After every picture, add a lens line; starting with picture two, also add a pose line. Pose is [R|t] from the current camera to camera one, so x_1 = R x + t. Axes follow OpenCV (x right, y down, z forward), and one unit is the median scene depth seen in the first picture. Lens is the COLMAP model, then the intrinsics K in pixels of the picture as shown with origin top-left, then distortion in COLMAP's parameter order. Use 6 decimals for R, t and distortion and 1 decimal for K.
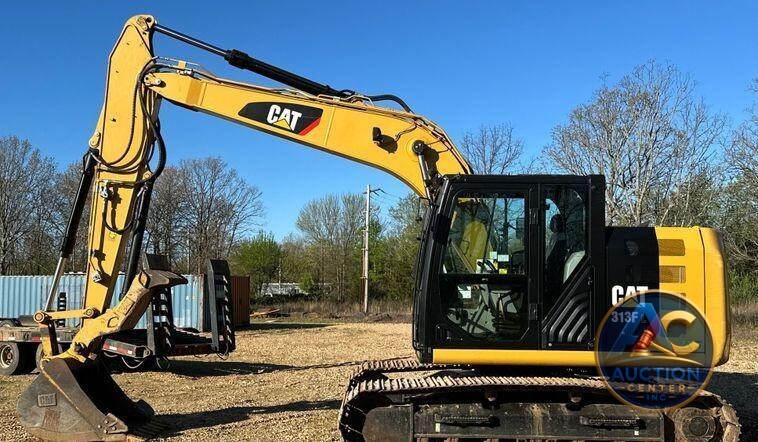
lens RADIAL K [[801.3, 0, 378.5], [0, 801.3, 238.0], [0, 0, 1]] dist [0.125970, -0.020175]
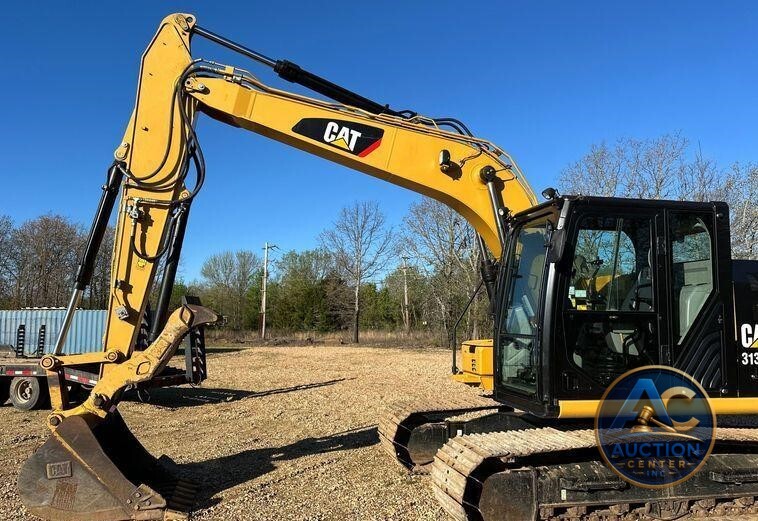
lens RADIAL K [[564.8, 0, 359.2], [0, 564.8, 261.4], [0, 0, 1]] dist [0.089113, -0.099021]
pose [[0.984858, 0.016540, 0.172571, -0.206671], [-0.009709, 0.999138, -0.040354, 0.016259], [-0.173089, 0.038067, 0.984170, 0.375653]]
